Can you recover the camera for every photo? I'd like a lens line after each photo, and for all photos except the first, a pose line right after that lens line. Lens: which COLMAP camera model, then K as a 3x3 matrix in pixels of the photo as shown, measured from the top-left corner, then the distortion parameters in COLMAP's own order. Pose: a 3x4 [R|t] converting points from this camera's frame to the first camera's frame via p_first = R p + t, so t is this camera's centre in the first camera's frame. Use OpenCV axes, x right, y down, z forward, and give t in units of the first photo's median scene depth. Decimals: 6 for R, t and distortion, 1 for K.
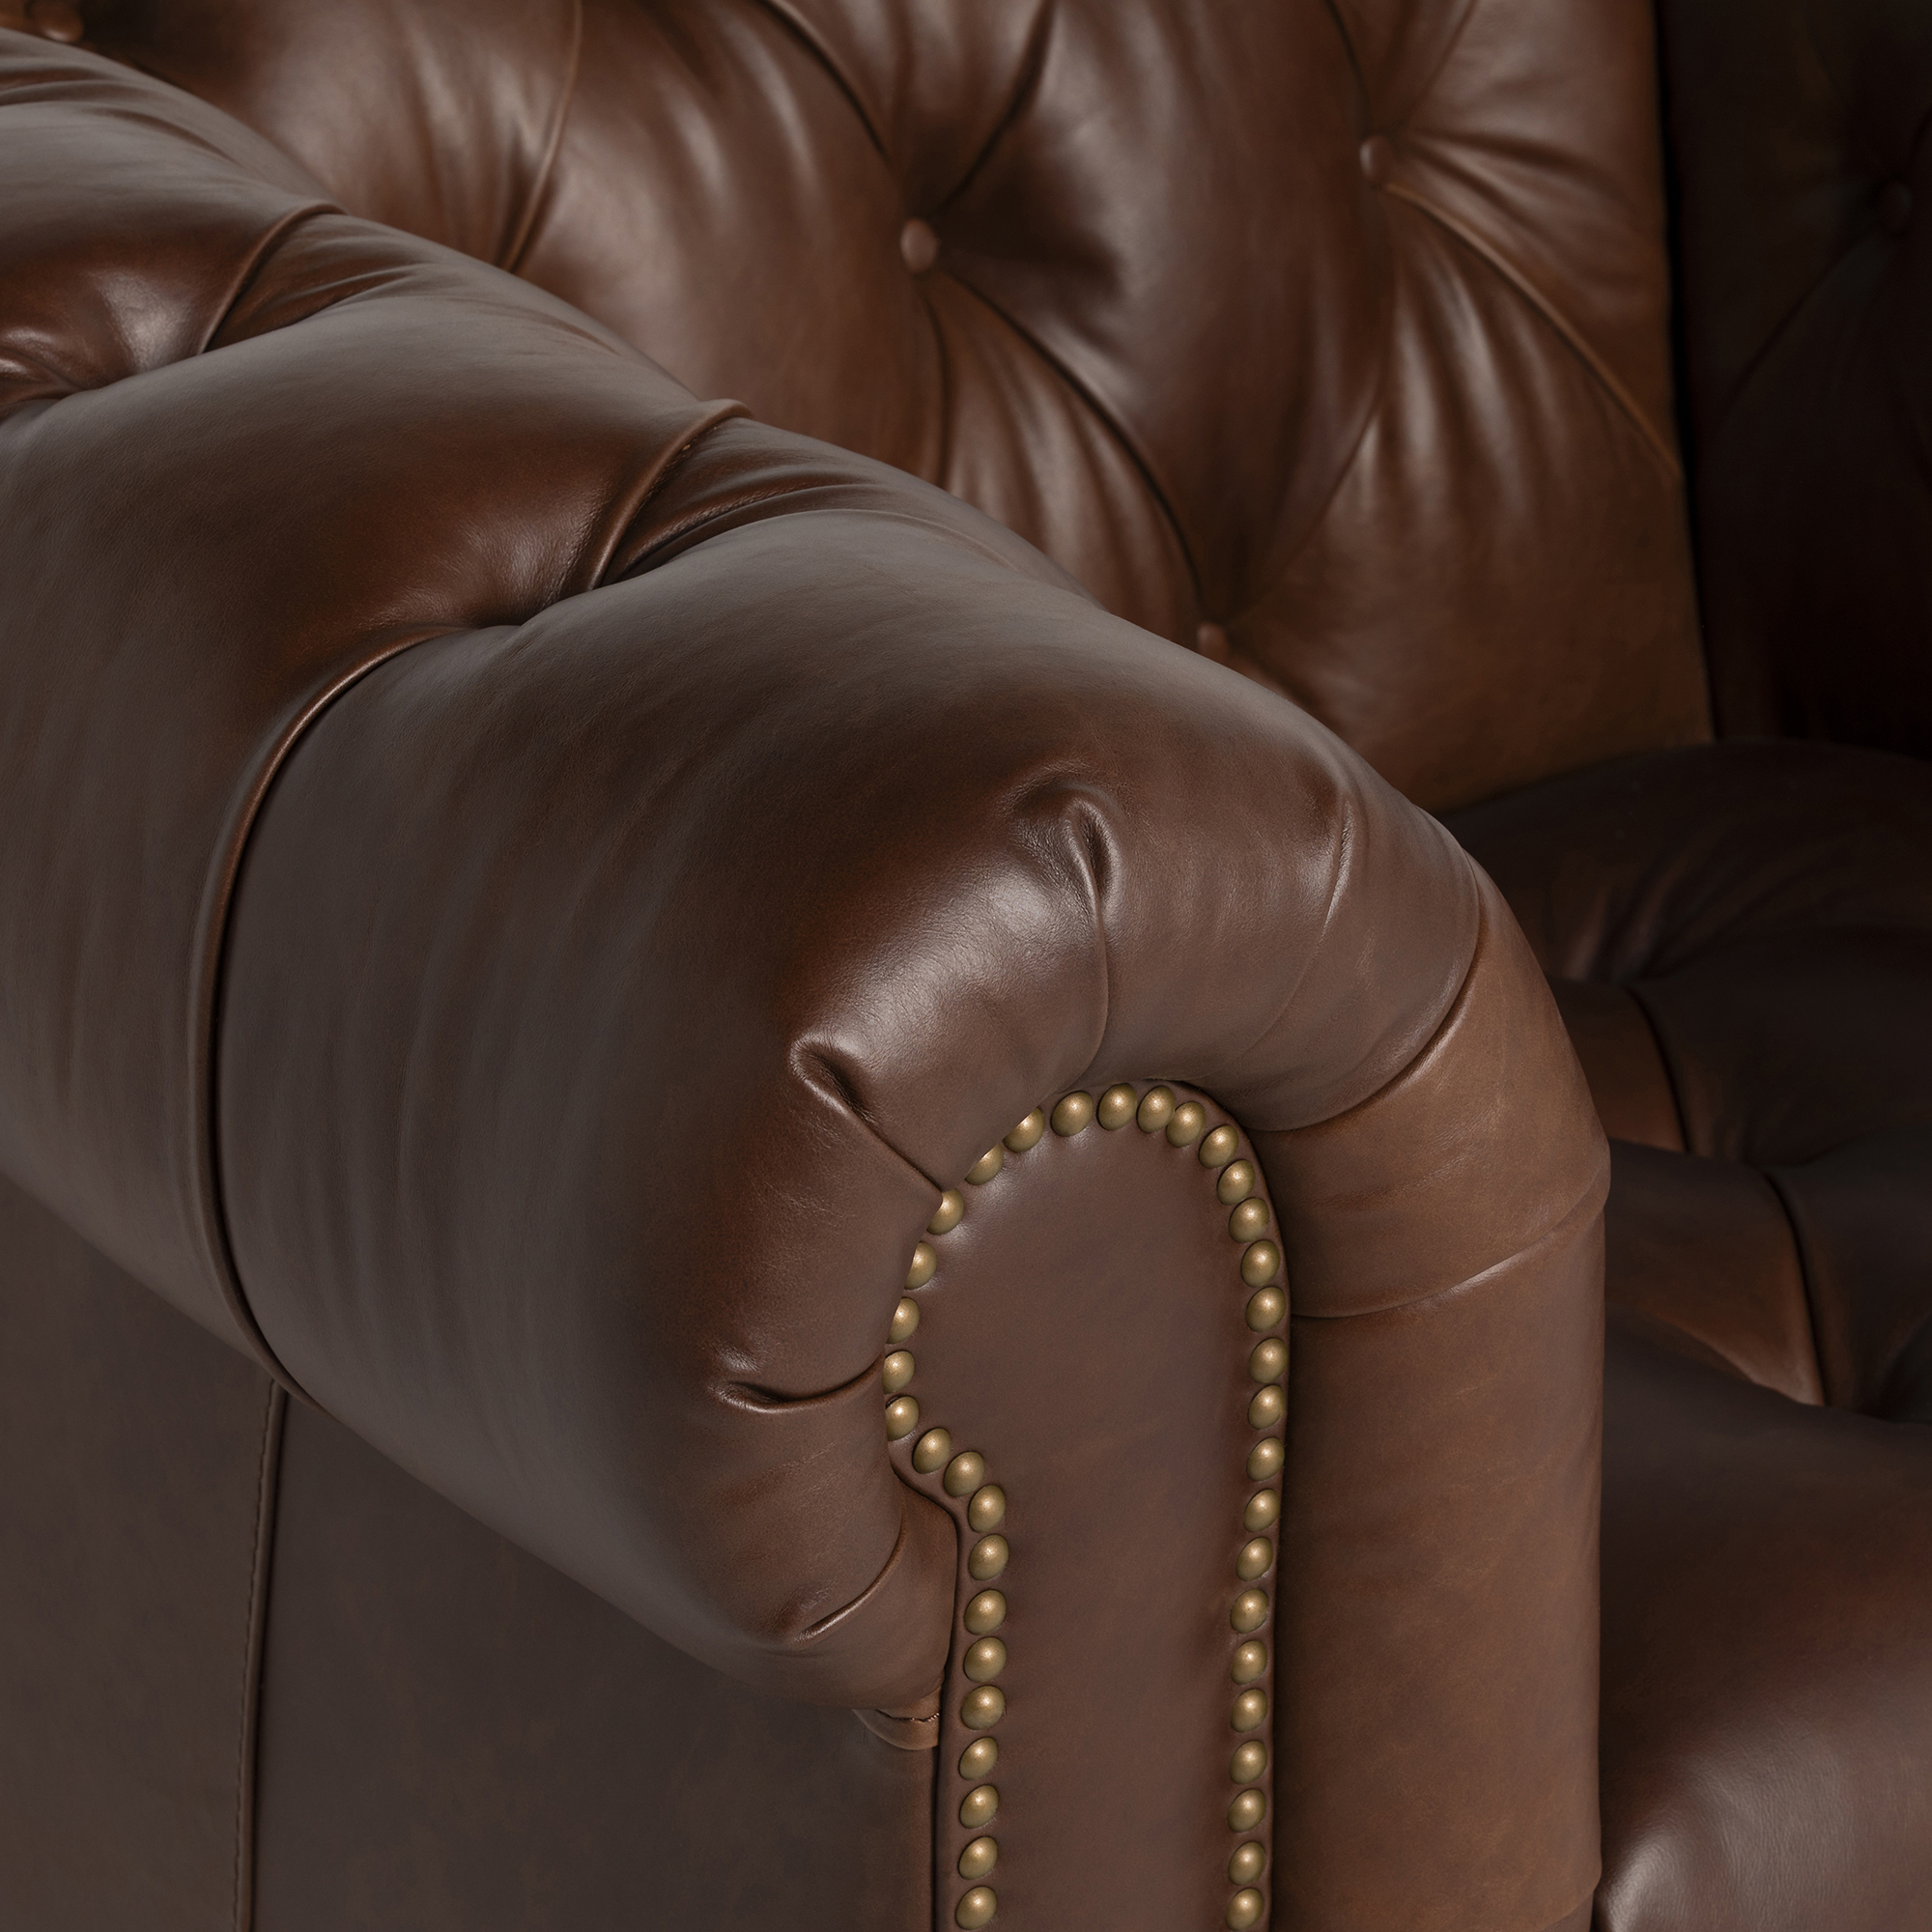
lens RADIAL K [[7751.0, 0, 964.1], [0, 7751.0, 965.9], [0, 0, 1]] dist [-0.004348, 0.000000]
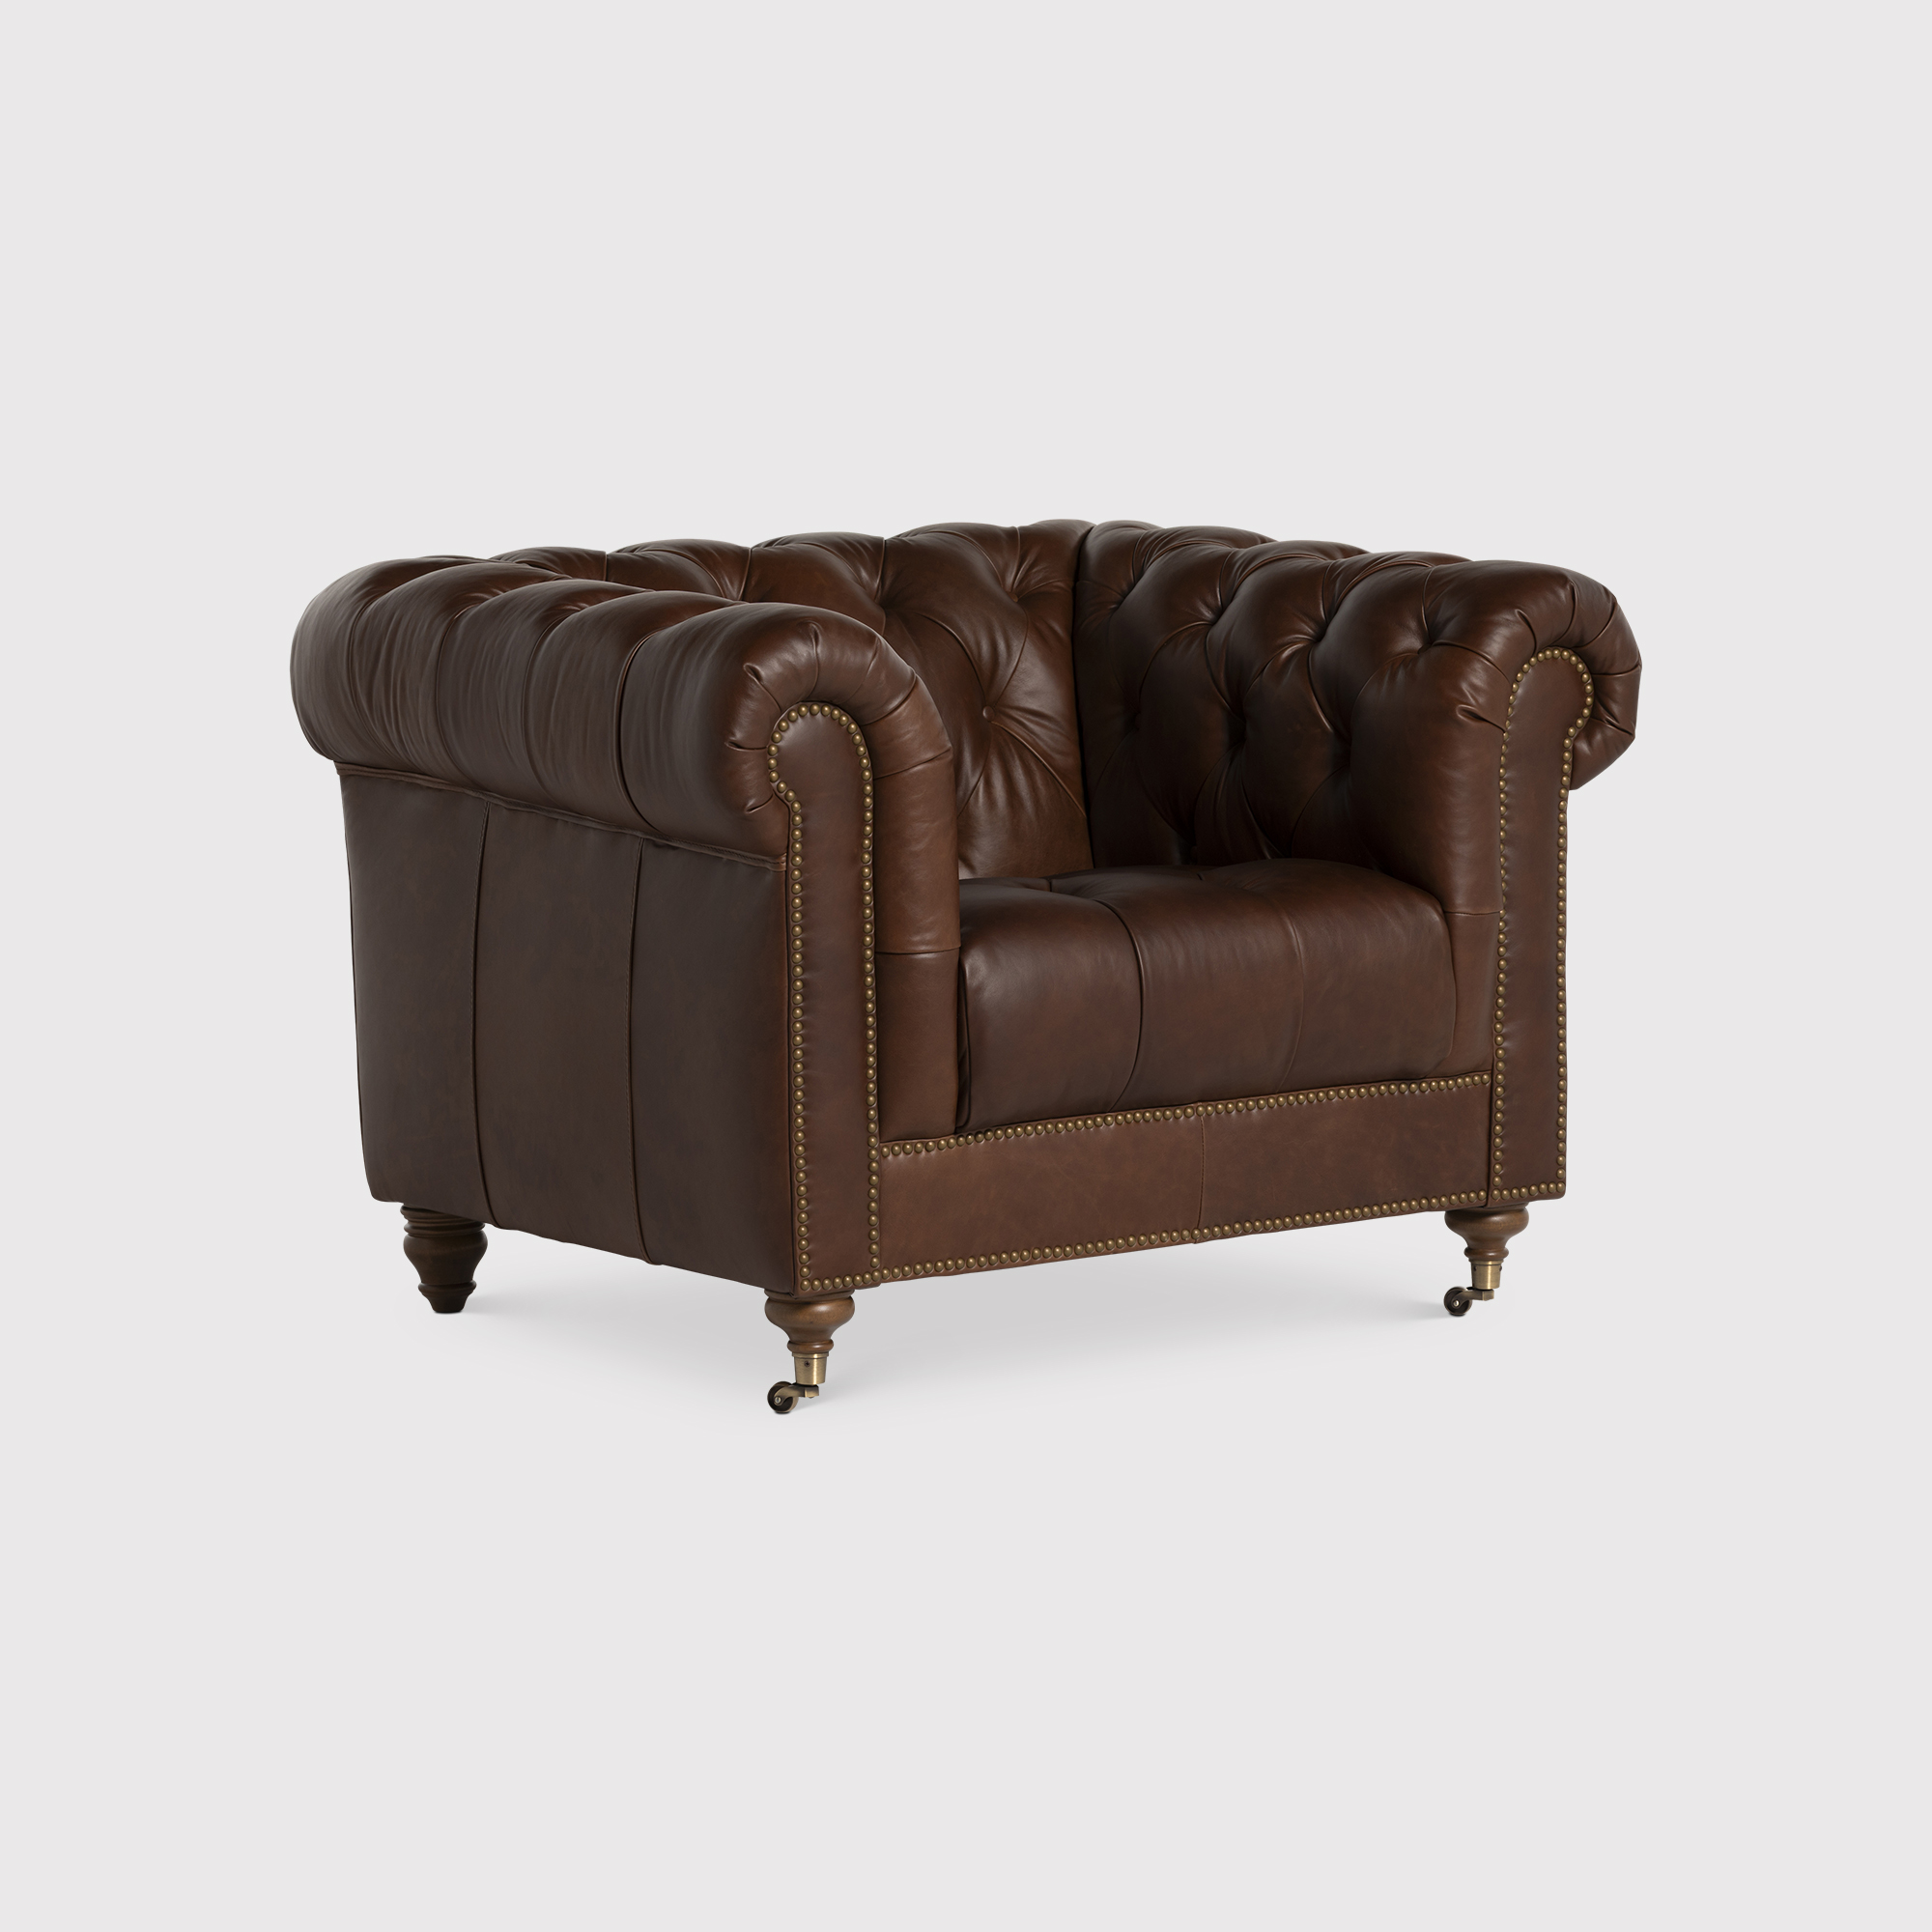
lens RADIAL K [[5645.3, 0, 967.5], [0, 5645.3, 970.2], [0, 0, 1]] dist [0.131750, 0.000000]
pose [[0.997742, -0.013003, -0.065890, 0.290505], [-0.007387, 0.953876, -0.300111, 1.051499], [0.066754, 0.299920, 0.951626, -1.858863]]
